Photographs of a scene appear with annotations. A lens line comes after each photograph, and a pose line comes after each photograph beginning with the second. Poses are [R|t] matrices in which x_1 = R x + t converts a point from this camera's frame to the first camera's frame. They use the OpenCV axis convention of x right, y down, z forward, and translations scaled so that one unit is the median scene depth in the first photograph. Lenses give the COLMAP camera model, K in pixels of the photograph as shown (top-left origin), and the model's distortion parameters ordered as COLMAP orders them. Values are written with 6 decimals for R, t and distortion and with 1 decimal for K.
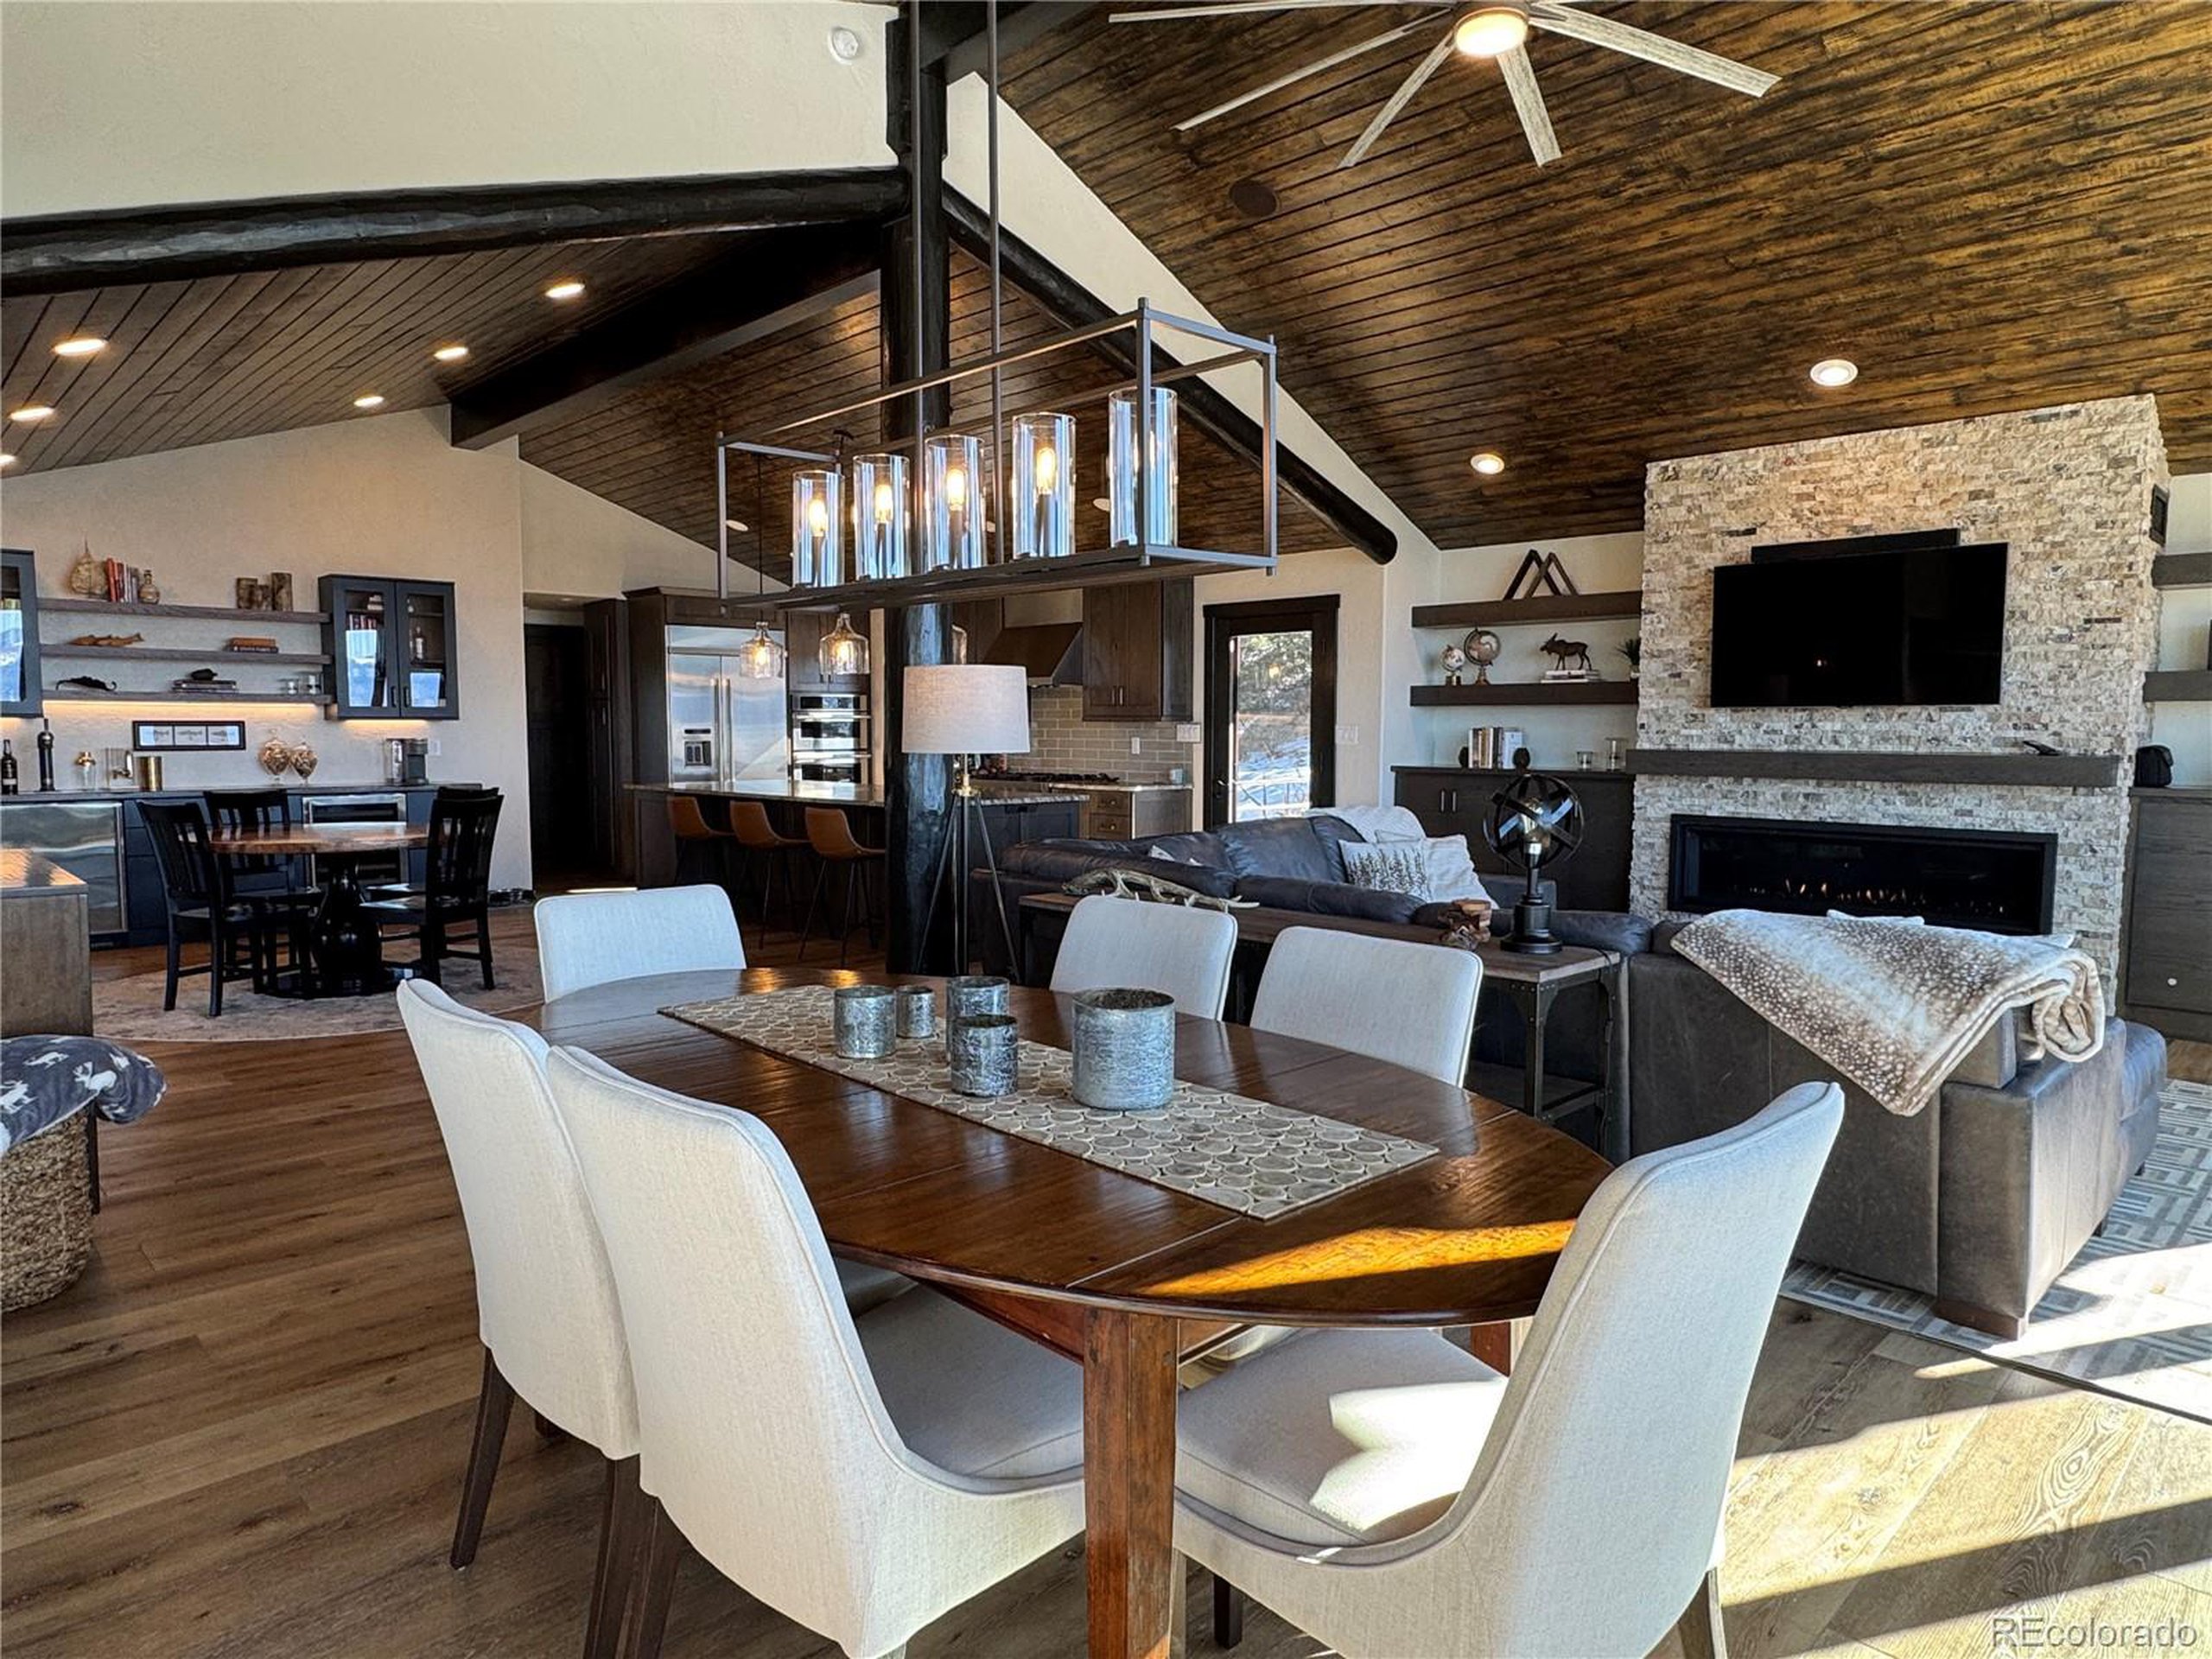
lens RADIAL K [[1338.3, 0, 1094.2], [0, 1338.3, 827.0], [0, 0, 1]] dist [0.004746, 0.001024]
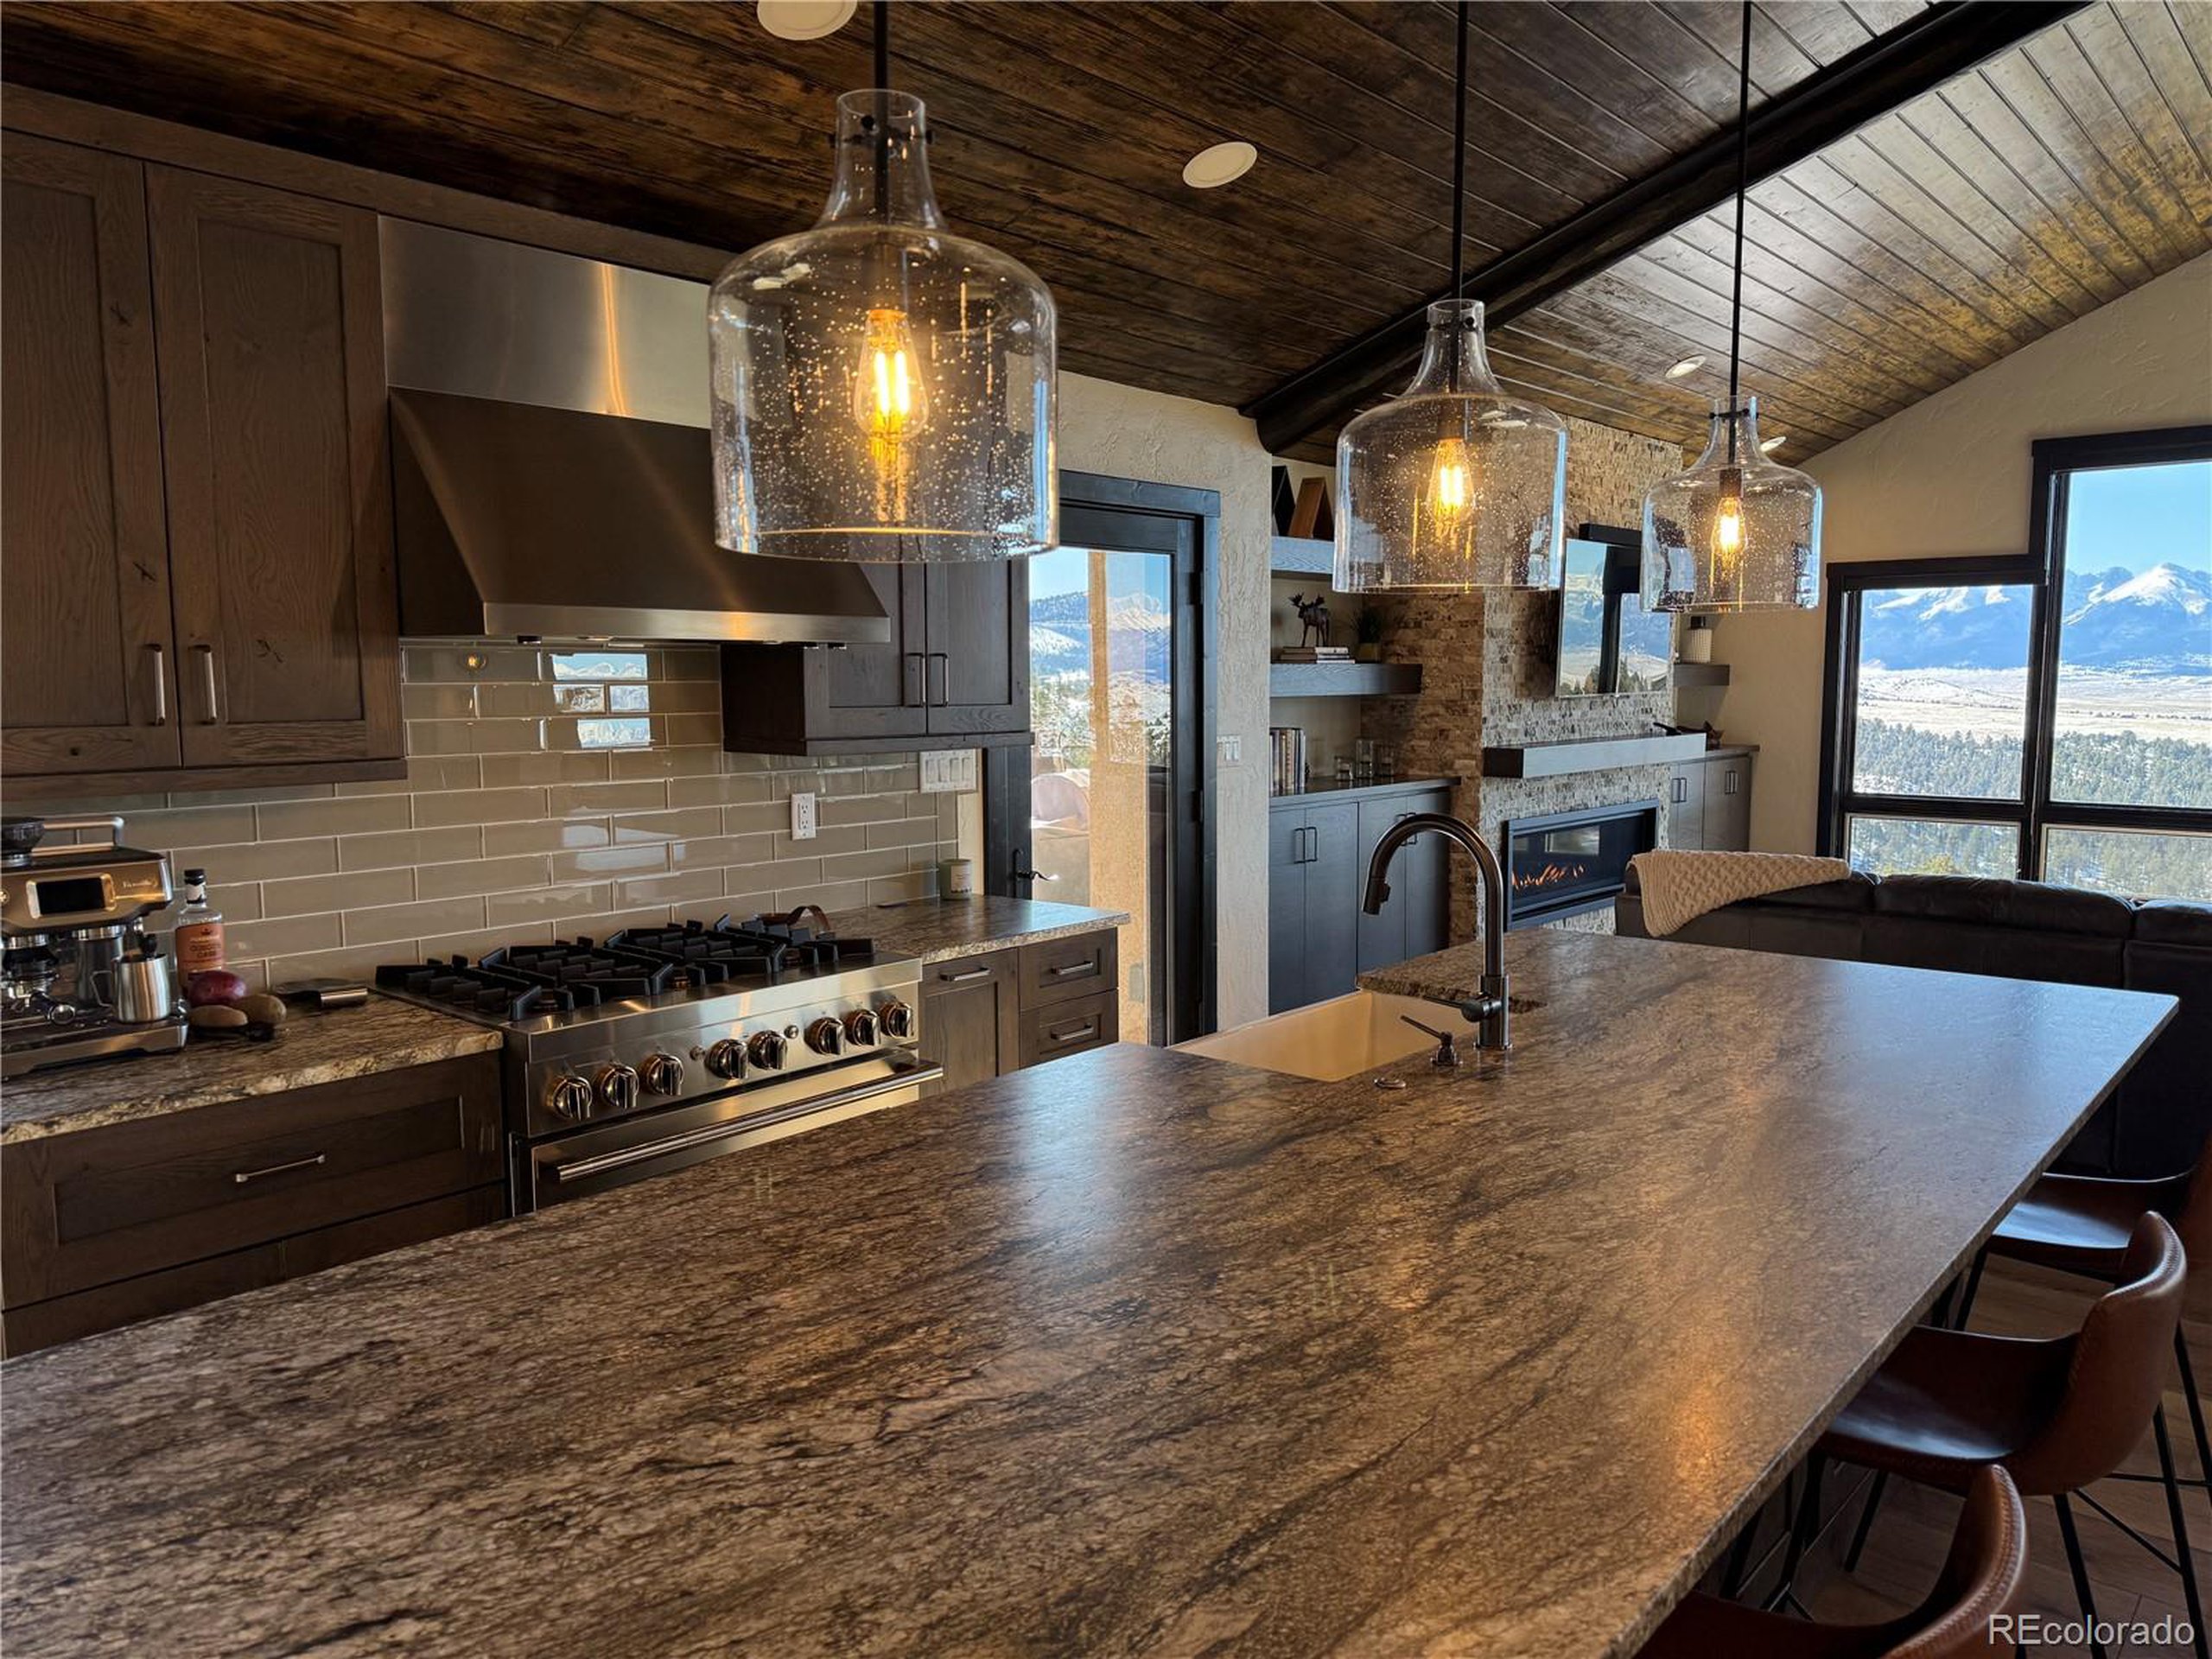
lens RADIAL K [[1566.2, 0, 1100.9], [0, 1566.2, 828.8], [0, 0, 1]] dist [0.056584, -0.062913]
pose [[-0.080292, -0.097763, 0.991966, -0.538365], [0.084291, 0.990948, 0.104485, -0.131729], [-0.993201, 0.092003, -0.071325, 1.327749]]
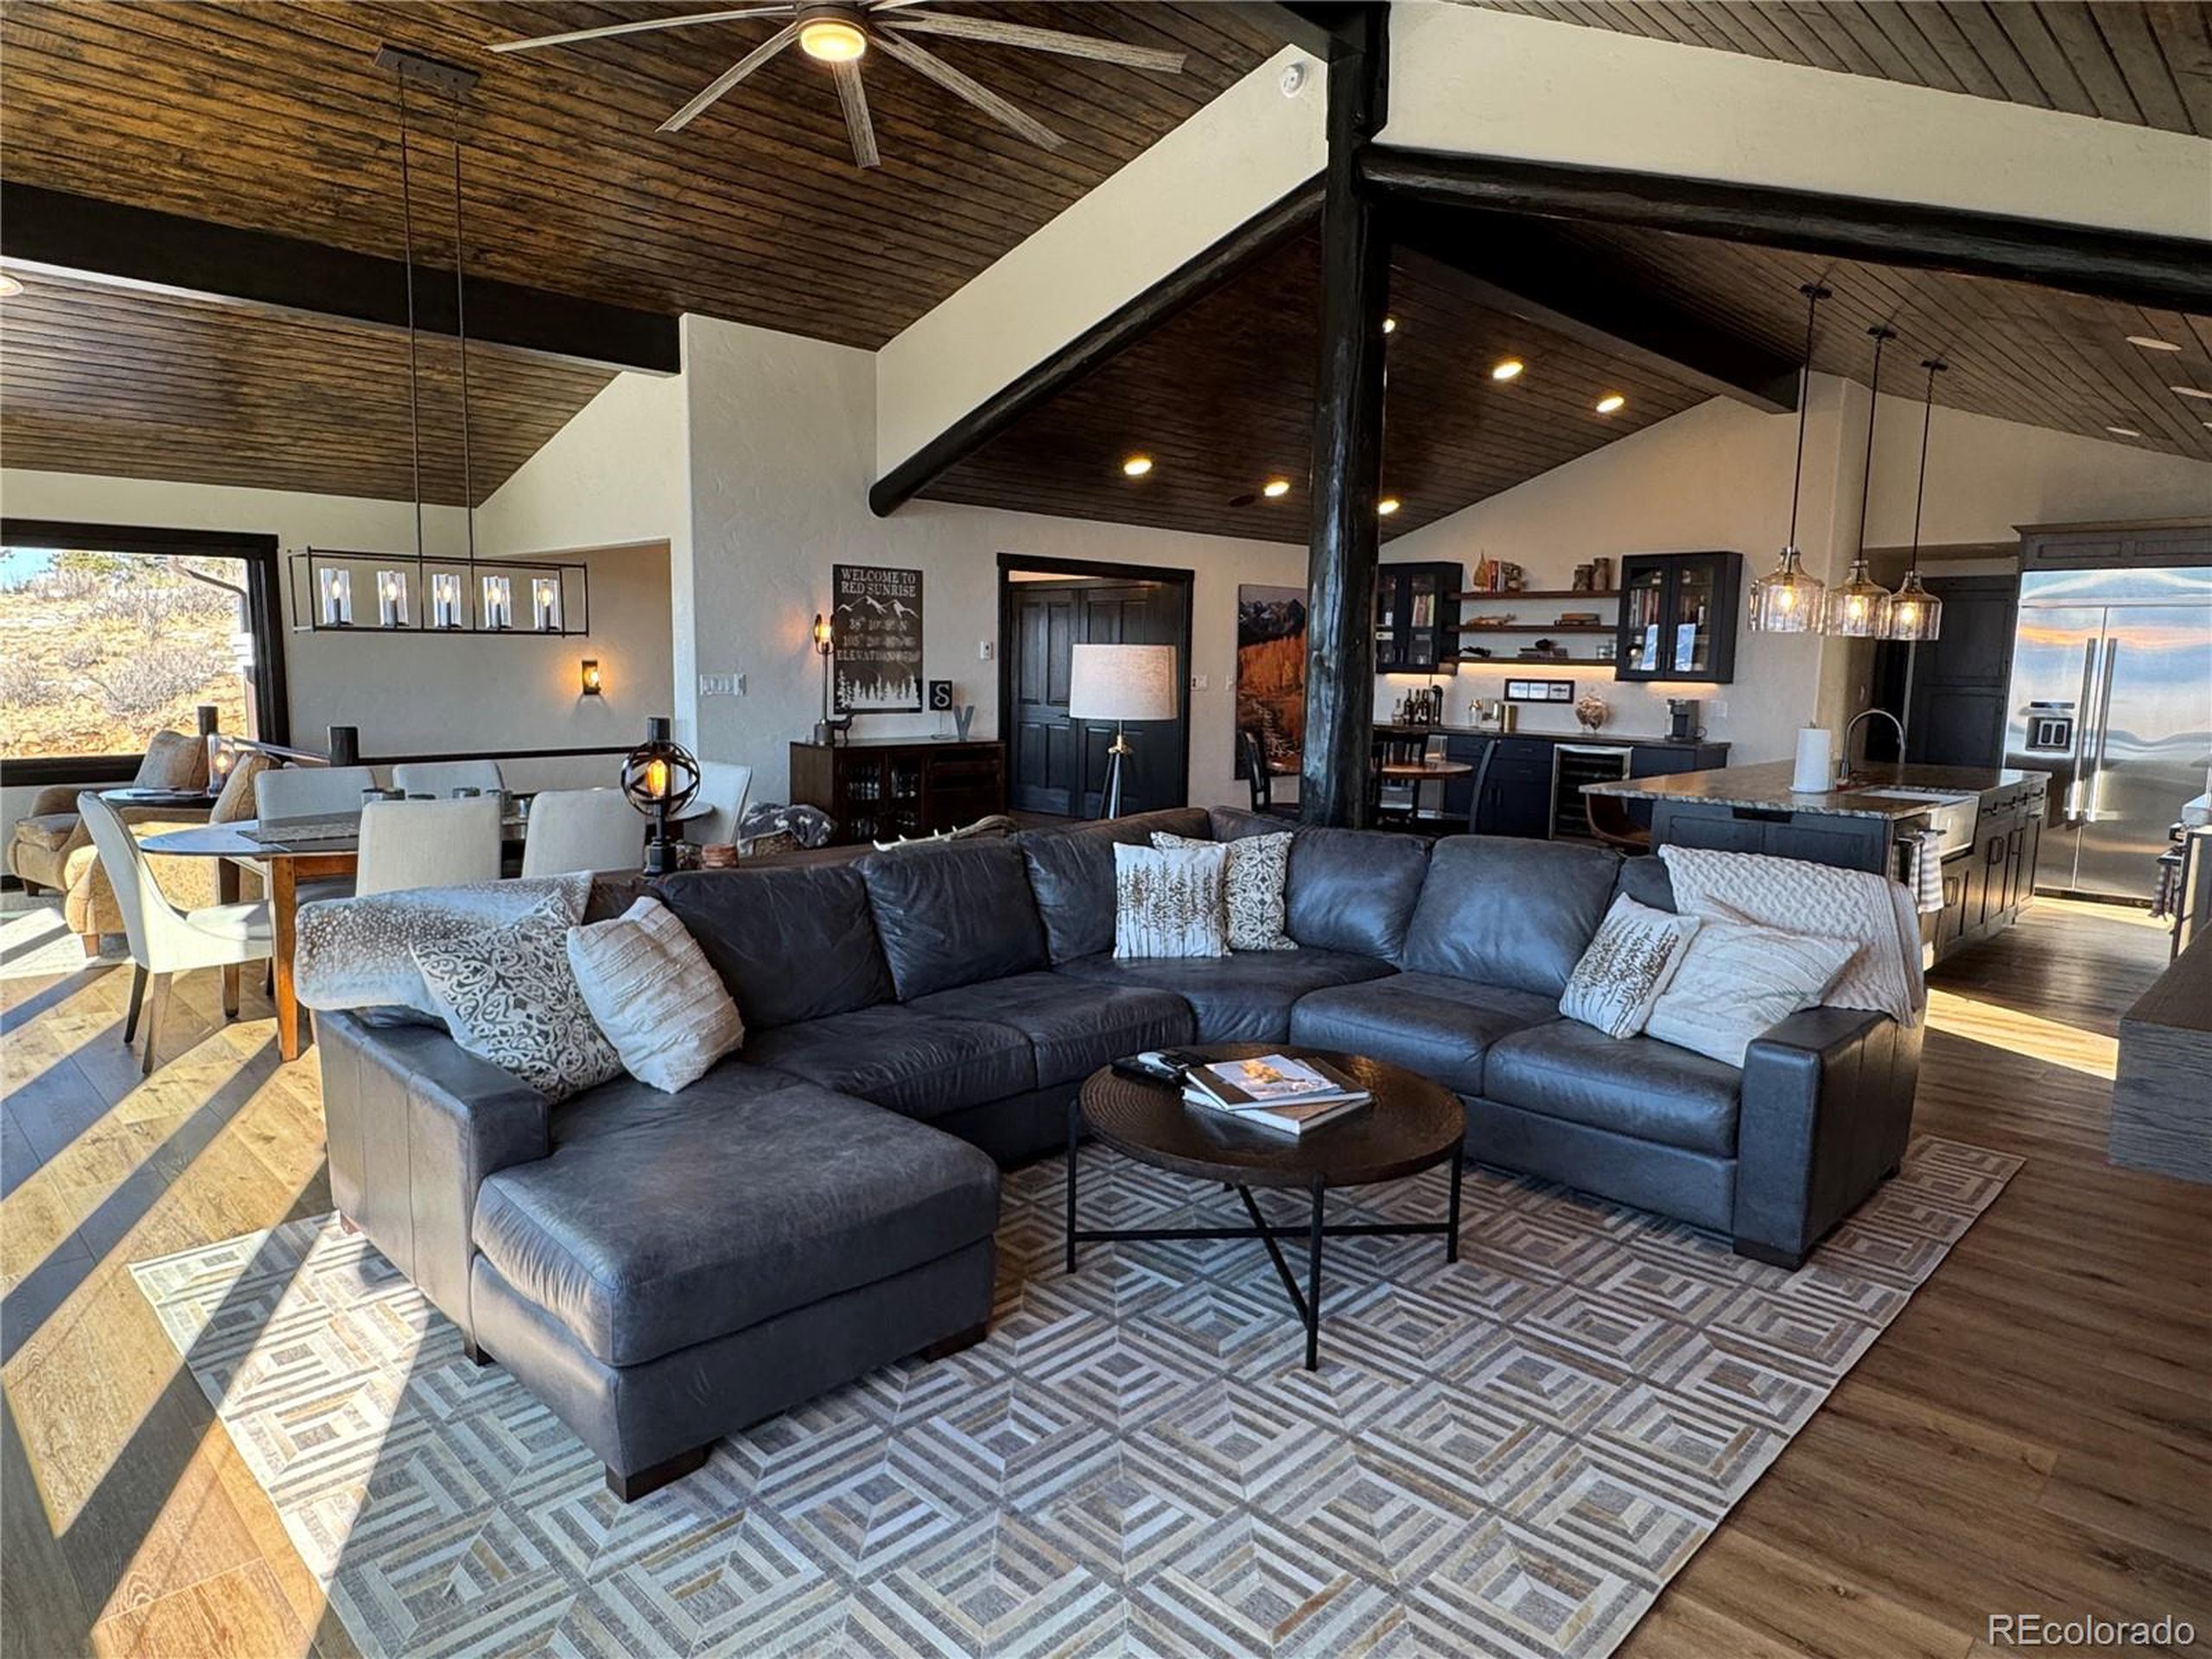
lens RADIAL K [[1338.3, 0, 1084.8], [0, 1338.3, 819.8], [0, 0, 1]] dist [0.004746, 0.001024]
pose [[0.011291, 0.124368, -0.992172, 0.759544], [-0.094298, 0.987946, 0.122766, -0.076021], [0.995480, 0.092174, 0.022883, 0.661646]]
